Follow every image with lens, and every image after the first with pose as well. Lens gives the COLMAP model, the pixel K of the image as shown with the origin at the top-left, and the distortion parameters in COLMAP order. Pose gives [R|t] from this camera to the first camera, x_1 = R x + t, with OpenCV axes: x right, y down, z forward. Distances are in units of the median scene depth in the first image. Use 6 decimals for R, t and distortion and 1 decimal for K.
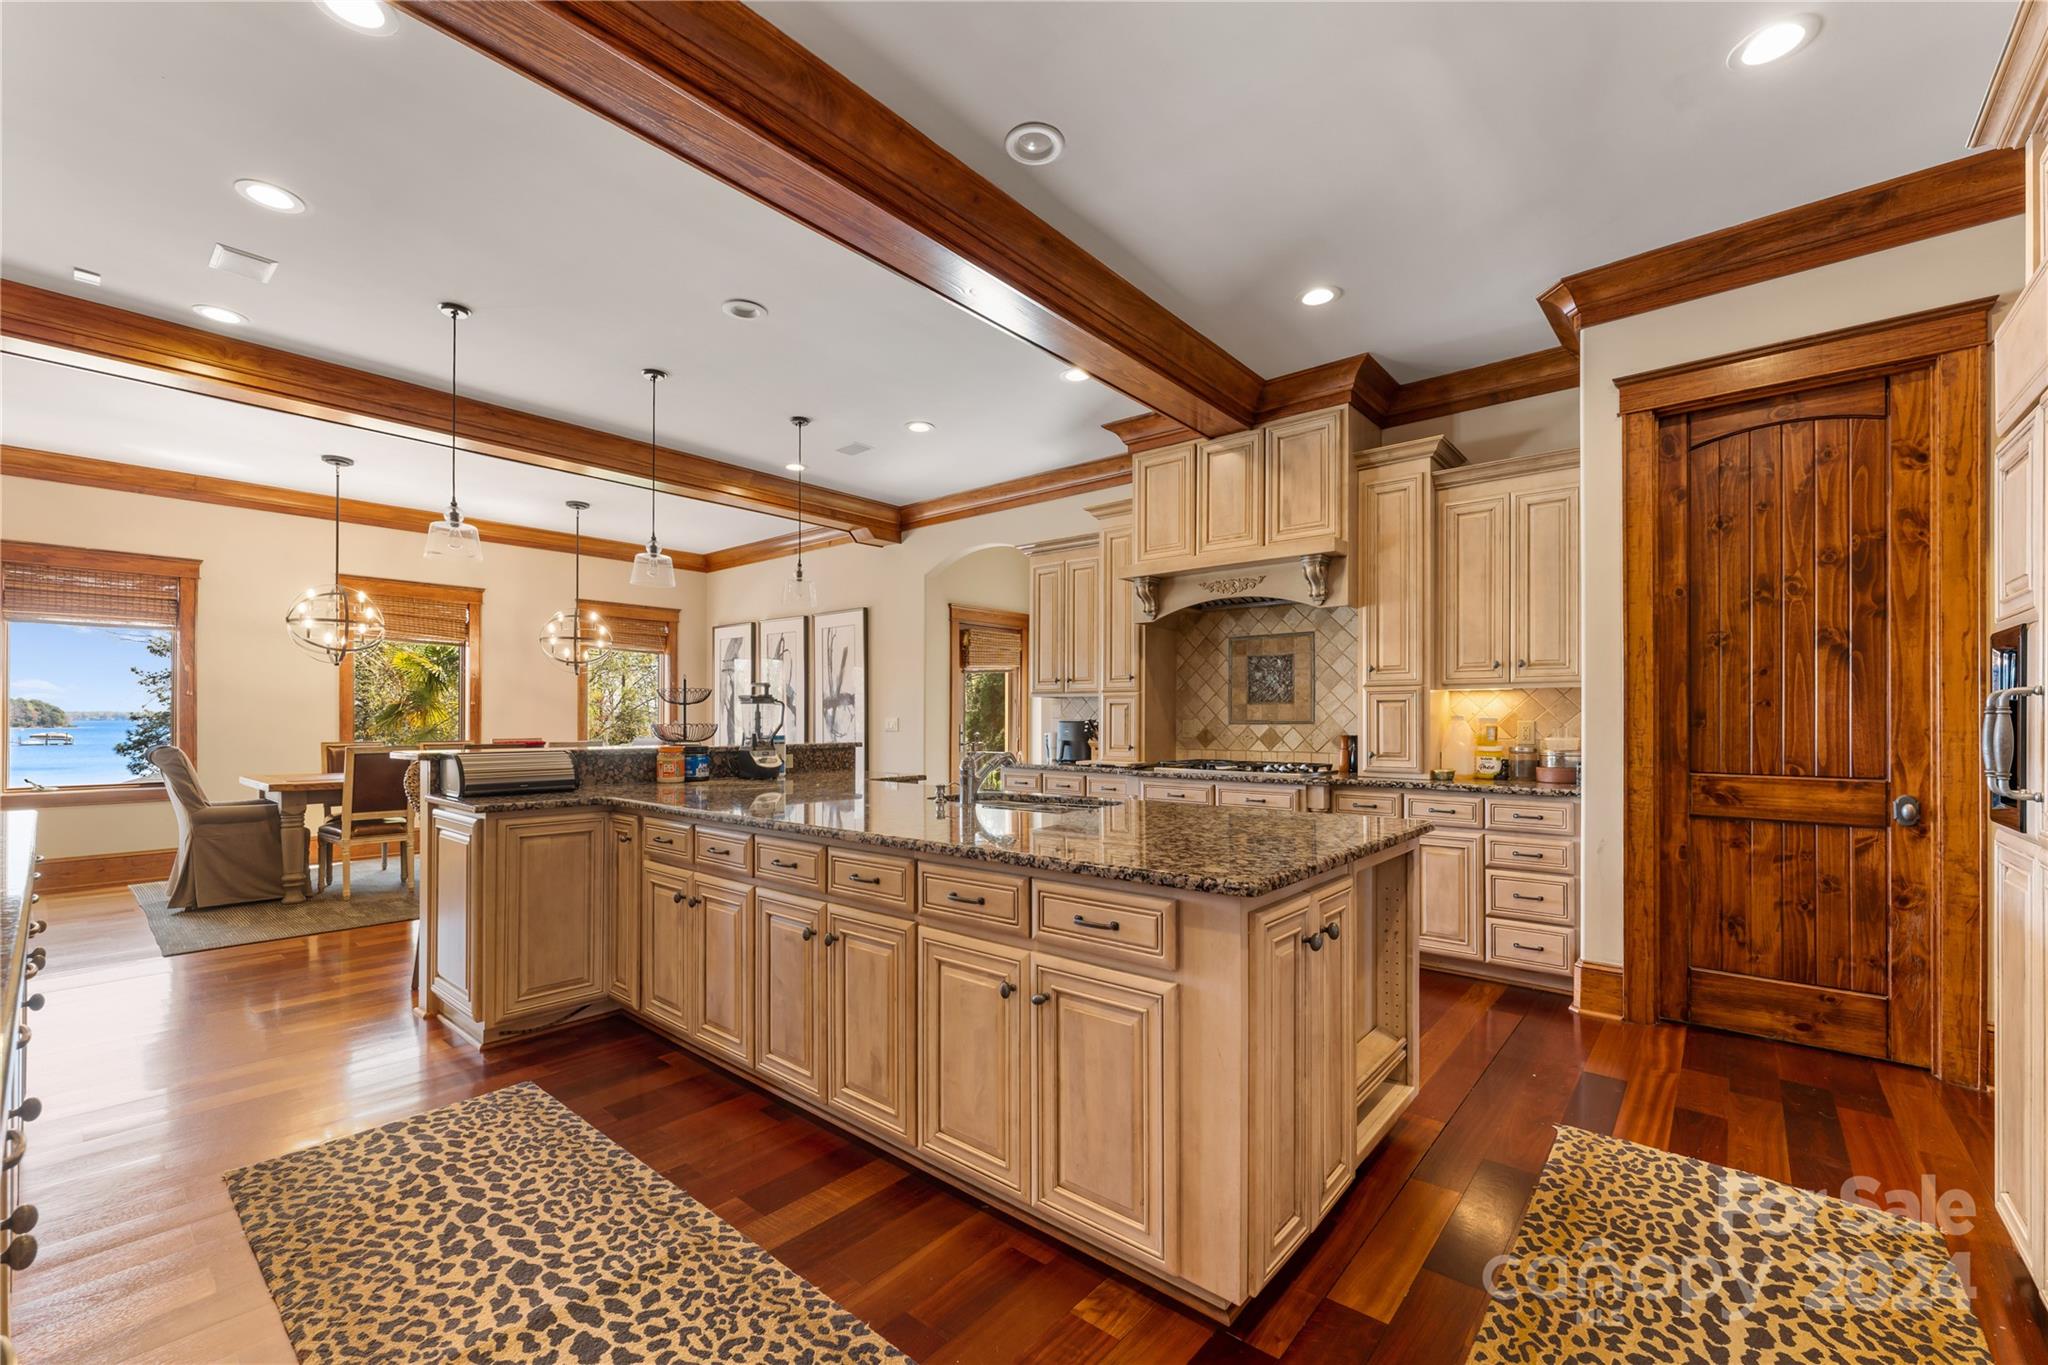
lens RADIAL K [[838.4, 0, 1012.3], [0, 838.4, 718.9], [0, 0, 1]] dist [0.001495, 0.000333]
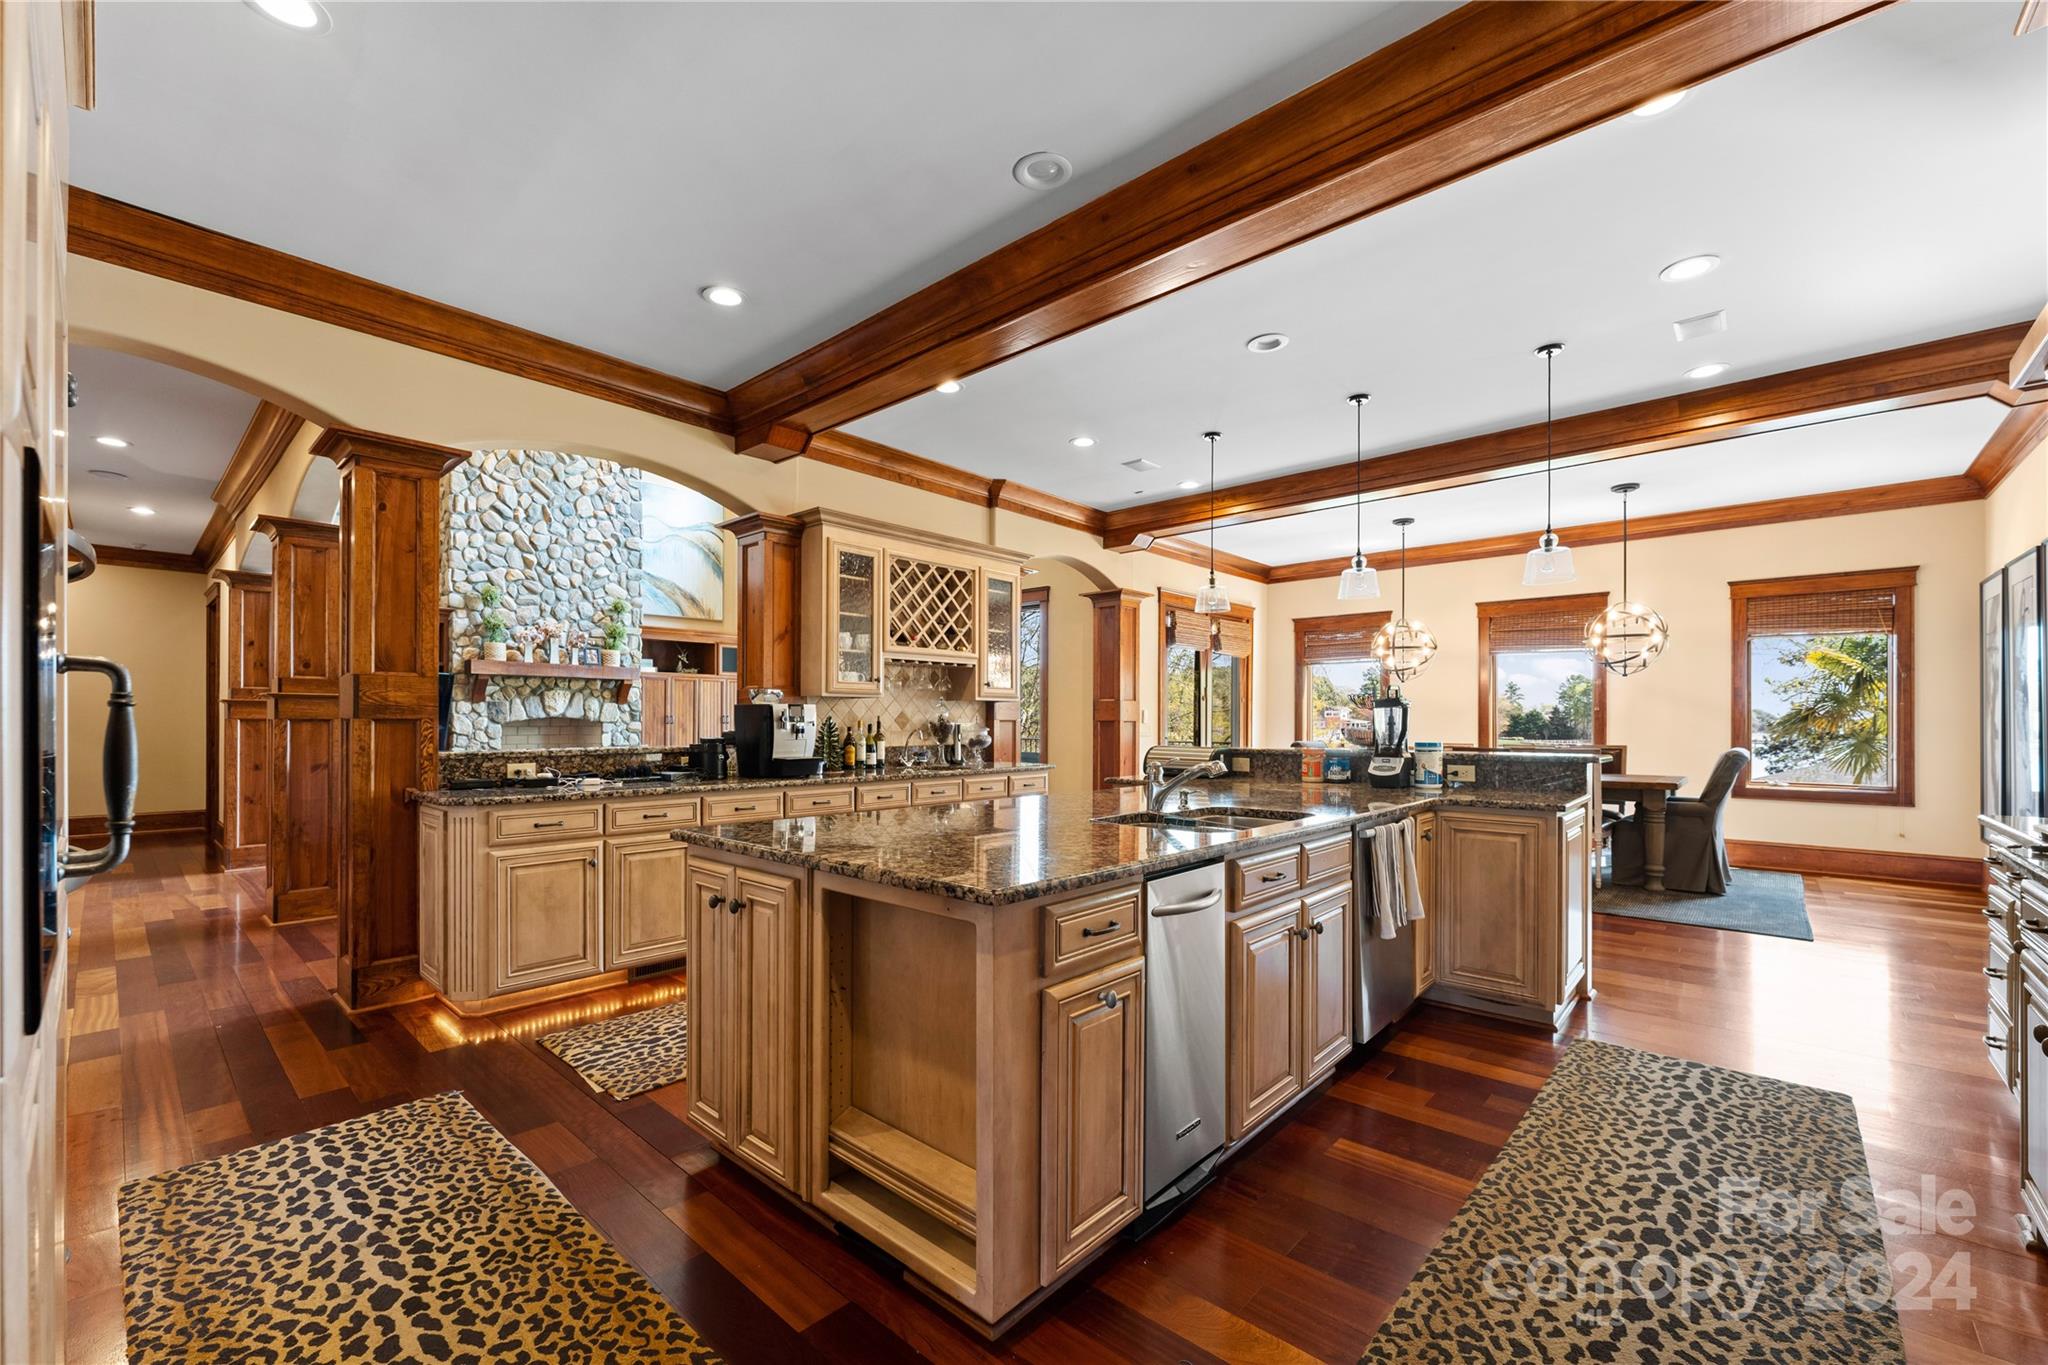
lens RADIAL K [[838.4, 0, 1012.3], [0, 838.4, 718.9], [0, 0, 1]] dist [0.001495, 0.000333]
pose [[-0.032717, -0.005661, -0.999449, 1.132681], [-0.005569, 0.999969, -0.005482, 0.003987], [0.999449, 0.005386, -0.032748, 0.138464]]
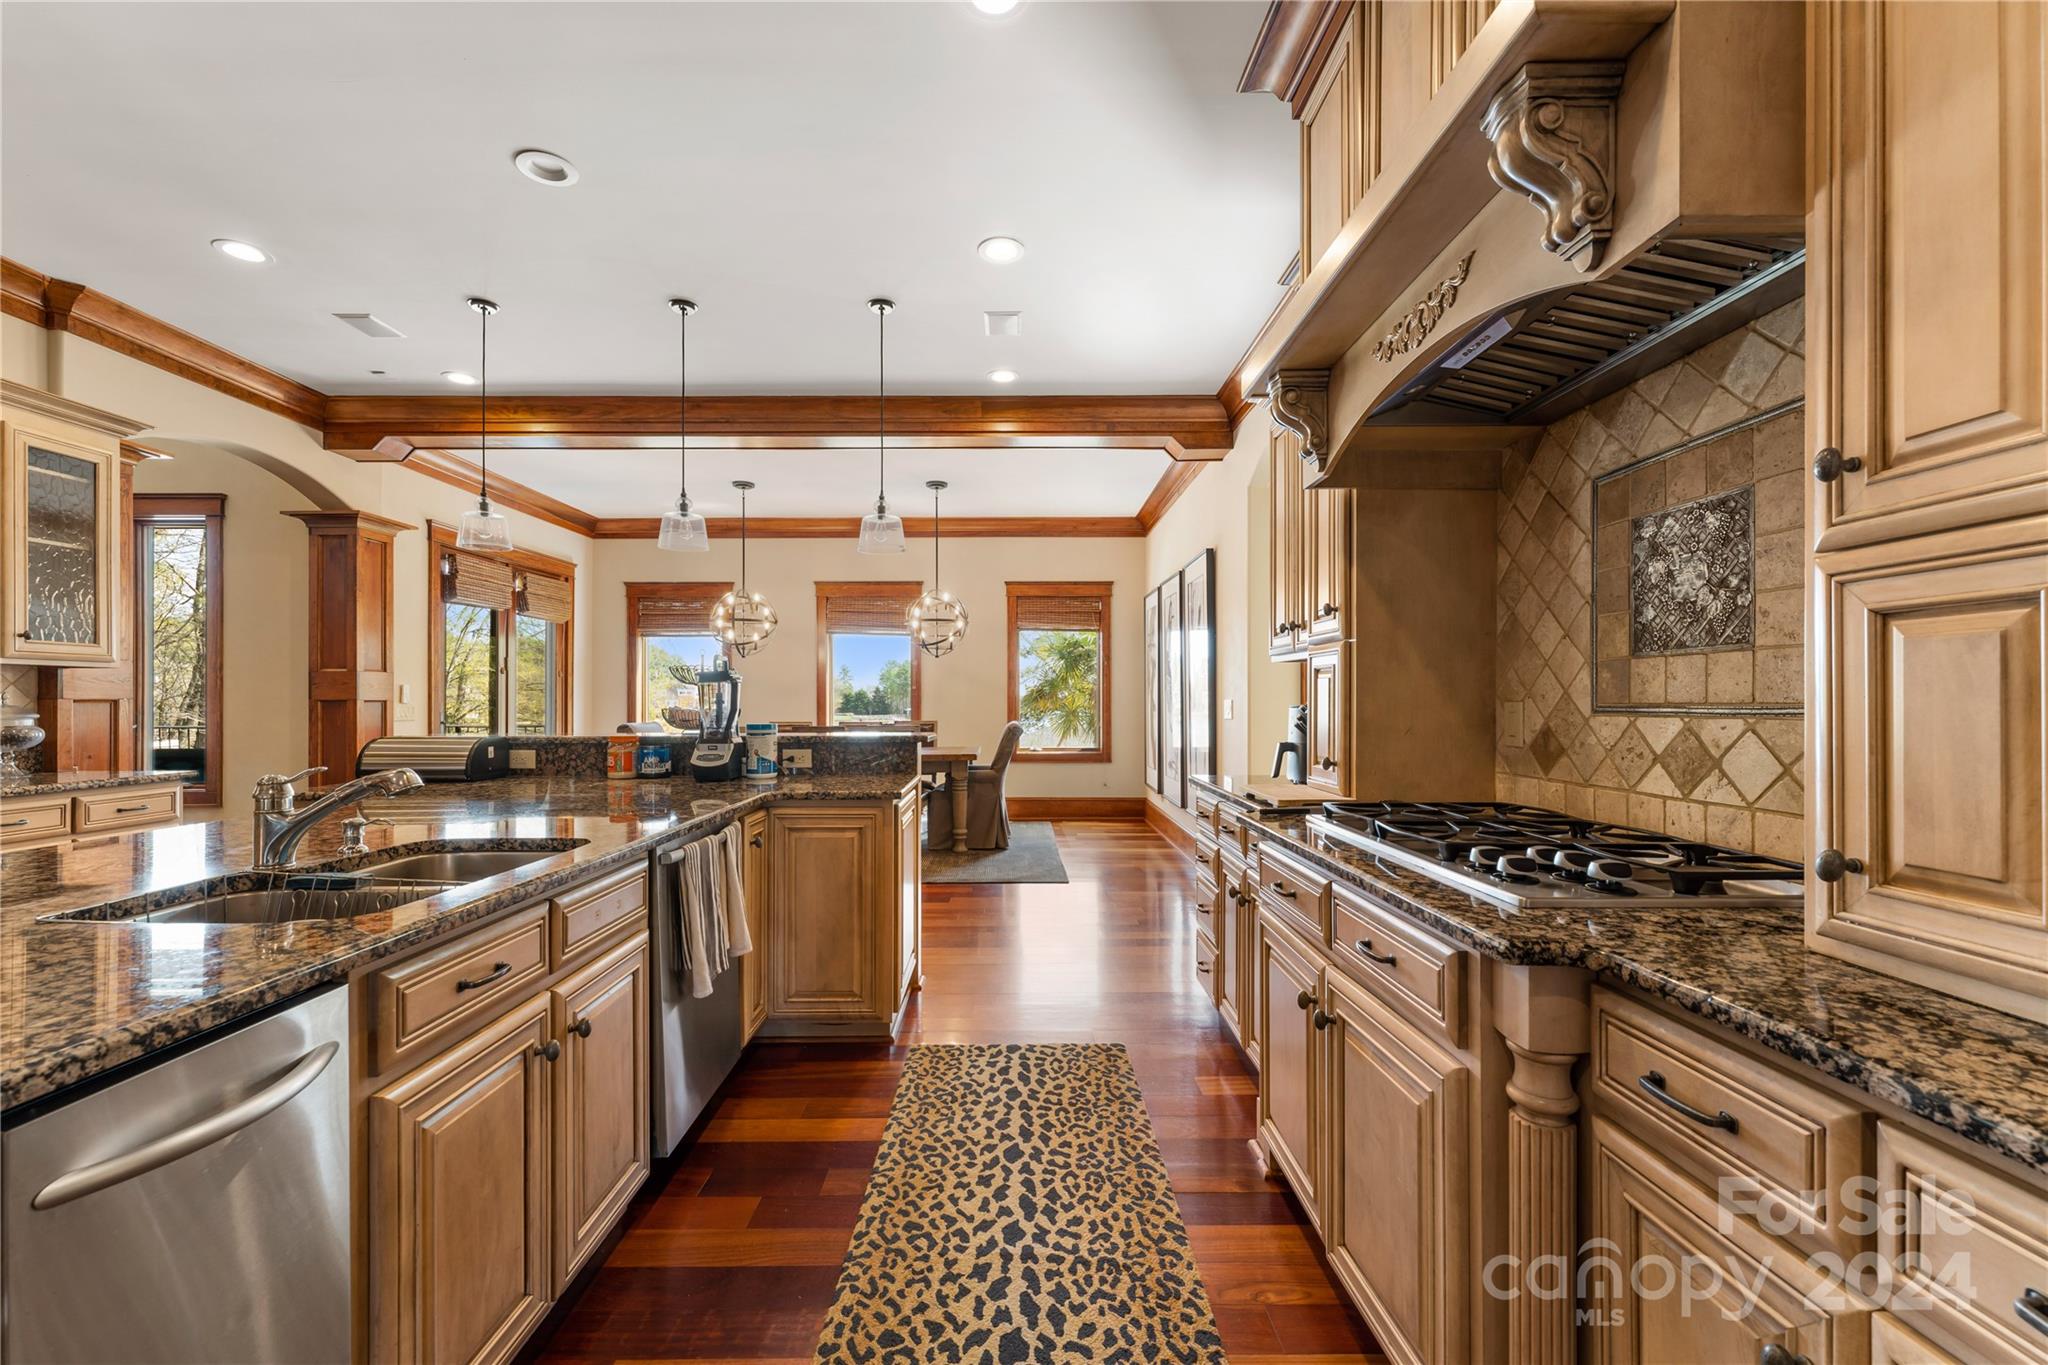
lens RADIAL K [[833.8, 0, 1020.4], [0, 833.8, 699.1], [0, 0, 1]] dist [-0.000942, -0.000040]
pose [[0.653895, -0.004637, -0.756571, 0.355238], [0.001207, 0.999986, -0.005085, 0.000994], [0.756584, 0.002412, 0.653892, 0.550091]]
